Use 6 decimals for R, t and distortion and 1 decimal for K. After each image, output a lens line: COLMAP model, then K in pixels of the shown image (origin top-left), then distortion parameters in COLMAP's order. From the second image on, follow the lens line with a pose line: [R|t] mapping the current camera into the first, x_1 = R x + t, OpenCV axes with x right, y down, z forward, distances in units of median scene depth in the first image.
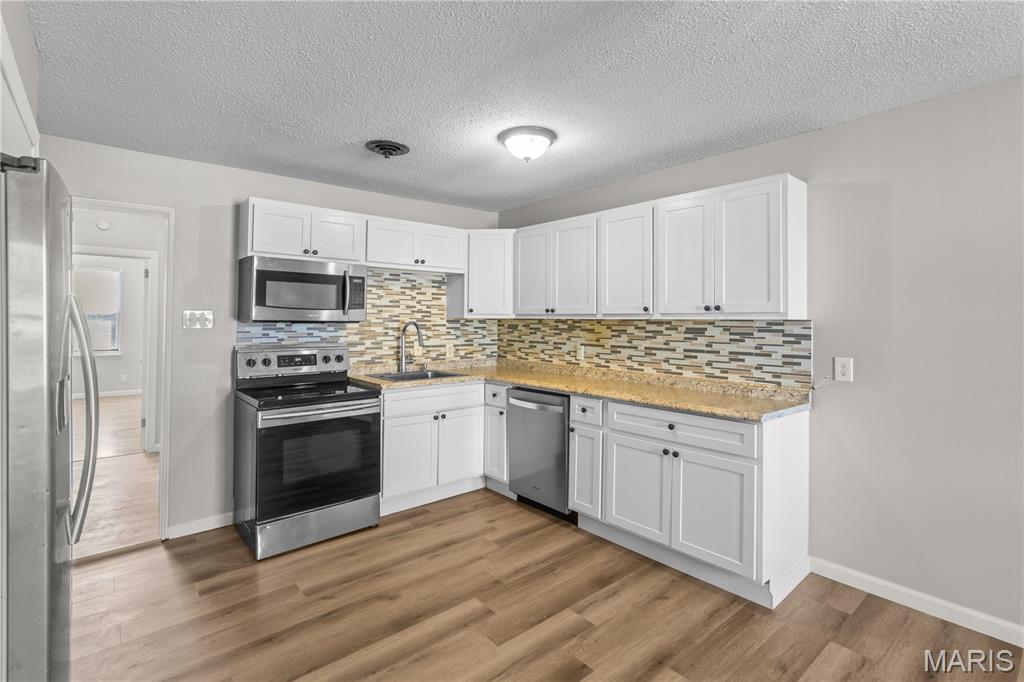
lens RADIAL K [[484.6, 0, 501.2], [0, 484.6, 315.0], [0, 0, 1]] dist [-0.005420, 0.003438]
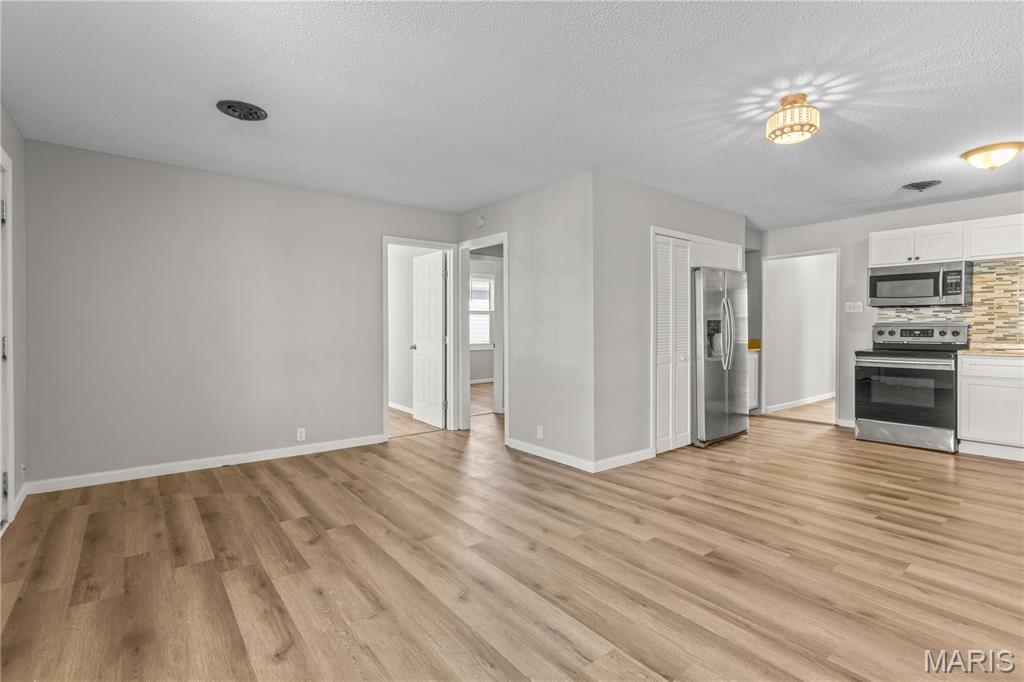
lens RADIAL K [[484.6, 0, 508.5], [0, 484.6, 328.9], [0, 0, 1]] dist [-0.005420, 0.003438]
pose [[-0.032958, 0.000770, -0.999456, 1.145999], [0.015034, 0.999887, 0.000274, 0.066461], [0.999344, -0.015017, -0.032966, -0.193264]]
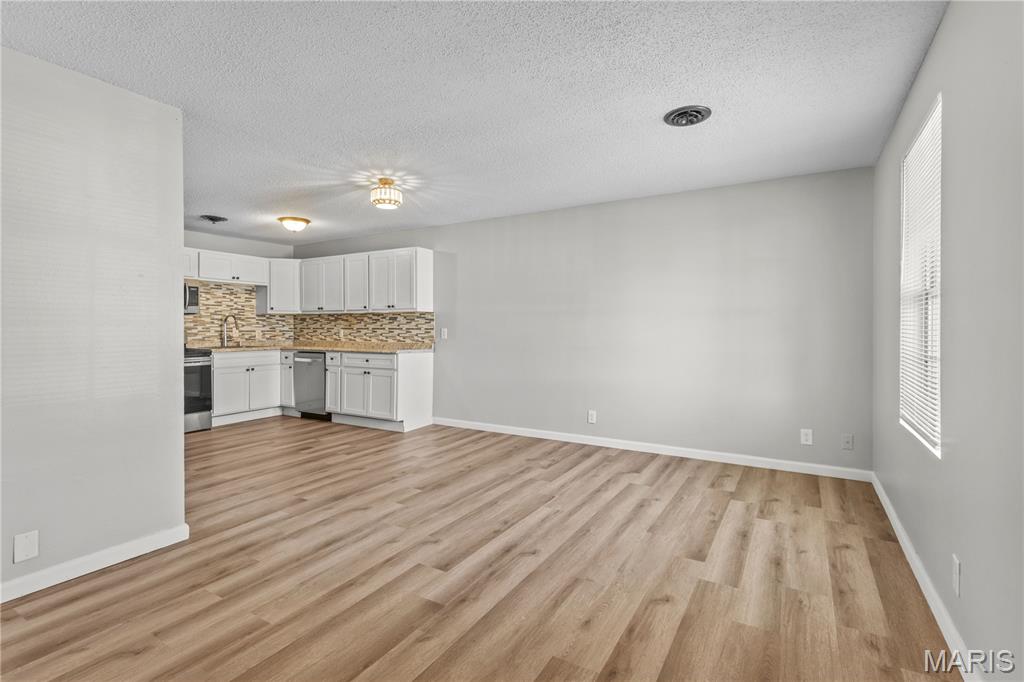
lens RADIAL K [[484.6, 0, 513.6], [0, 484.6, 335.2], [0, 0, 1]] dist [-0.005420, 0.003438]
pose [[0.940518, -0.009732, 0.339604, 0.187619], [0.000225, 0.999607, 0.028022, 0.044959], [-0.339743, -0.026279, 0.940151, -1.022661]]
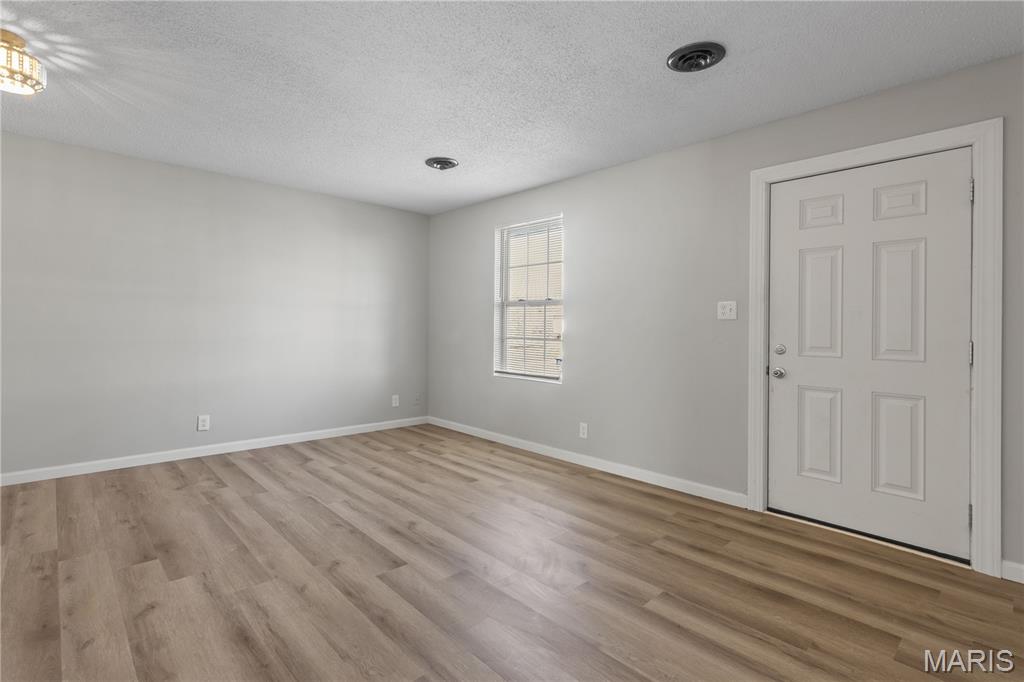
lens RADIAL K [[484.6, 0, 514.8], [0, 484.6, 325.0], [0, 0, 1]] dist [-0.005420, 0.003438]
pose [[-0.072605, -0.006814, 0.997337, -0.409812], [-0.028005, 0.999596, 0.004791, 0.056345], [-0.996968, -0.027582, -0.072767, -0.394363]]
